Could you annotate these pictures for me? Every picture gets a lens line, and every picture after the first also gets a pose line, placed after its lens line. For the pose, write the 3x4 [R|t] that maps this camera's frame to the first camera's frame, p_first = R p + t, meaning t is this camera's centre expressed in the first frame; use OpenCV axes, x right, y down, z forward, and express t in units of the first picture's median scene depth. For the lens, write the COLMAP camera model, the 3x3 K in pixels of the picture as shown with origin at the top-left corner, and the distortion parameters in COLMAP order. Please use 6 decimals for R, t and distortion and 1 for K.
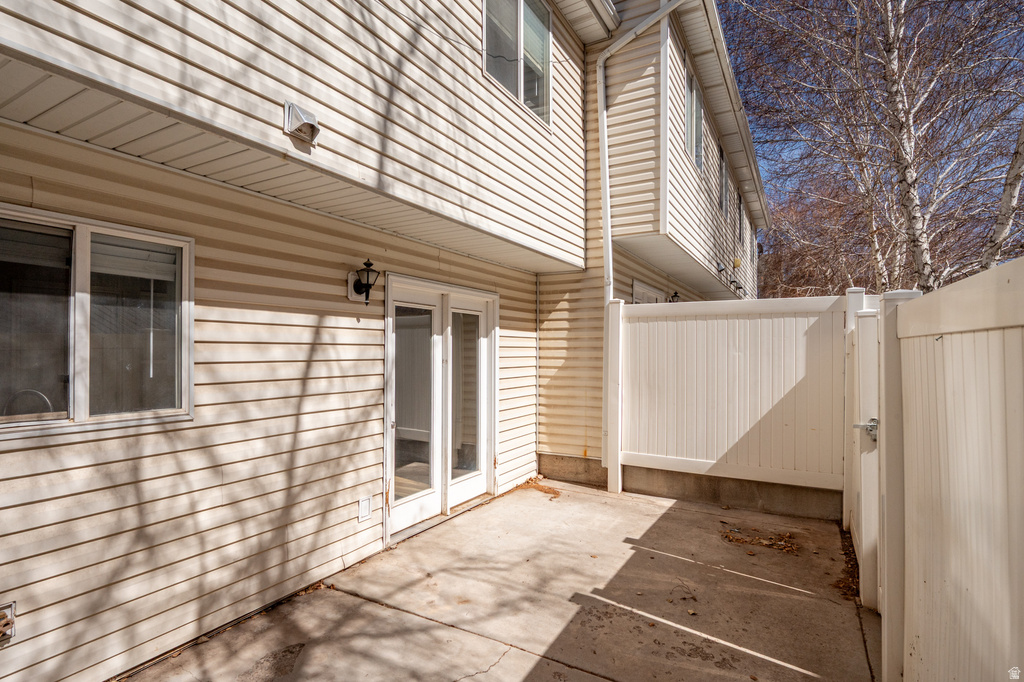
lens RADIAL K [[509.3, 0, 512.0], [0, 509.3, 341.0], [0, 0, 1]] dist [-0.000006, 0.000084]
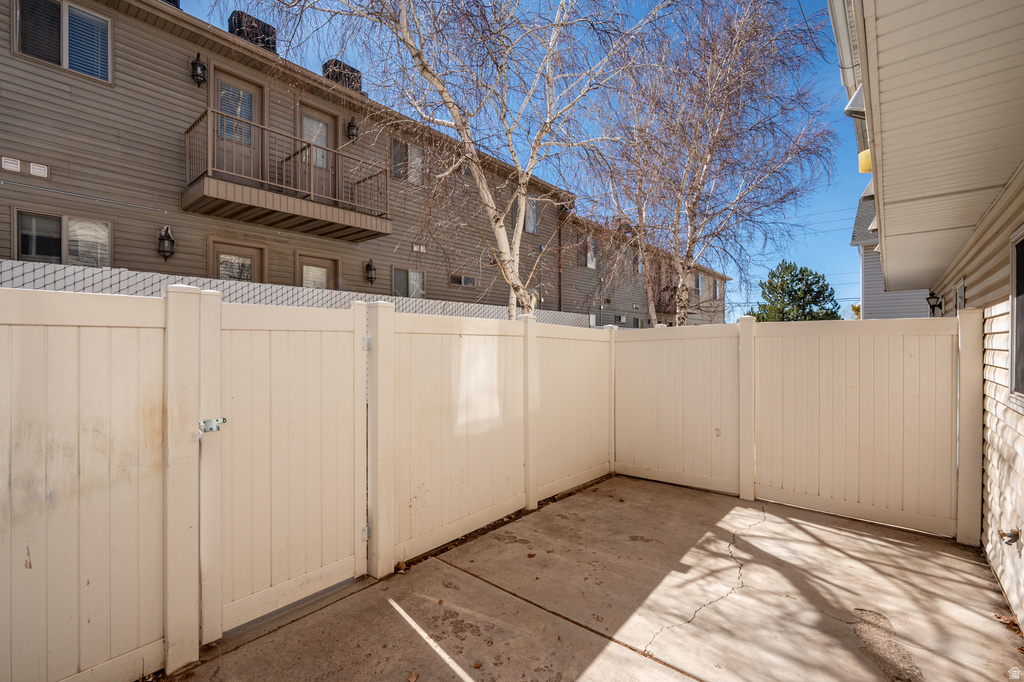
lens RADIAL K [[447.9, 0, 512.0], [0, 447.9, 341.0], [0, 0, 1]] dist [-0.015885, -0.000047]
pose [[-0.983175, 0.004593, 0.182608, 0.071871], [0.000156, 0.999705, -0.024302, 0.031042], [-0.182665, -0.023865, -0.982885, 1.542148]]
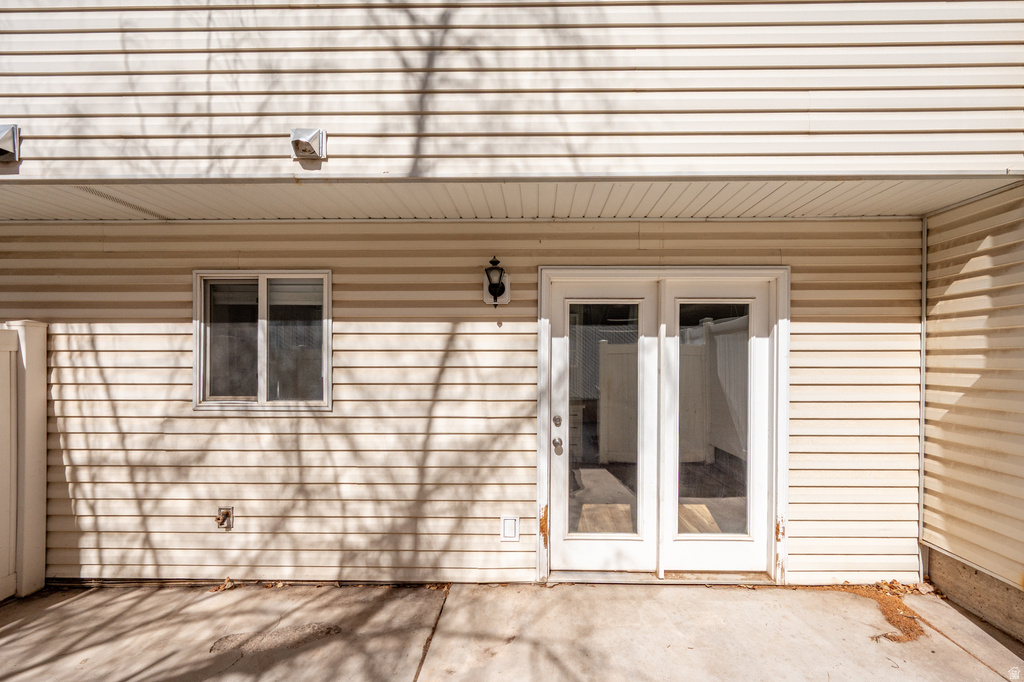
lens RADIAL K [[430.8, 0, 518.3], [0, 430.8, 358.5], [0, 0, 1]] dist [0.000053, -0.000077]
pose [[0.480319, 0.000083, -0.877094, 0.466359], [0.017957, 0.999789, 0.009928, 0.016499], [0.876910, -0.020519, 0.480217, 0.749797]]
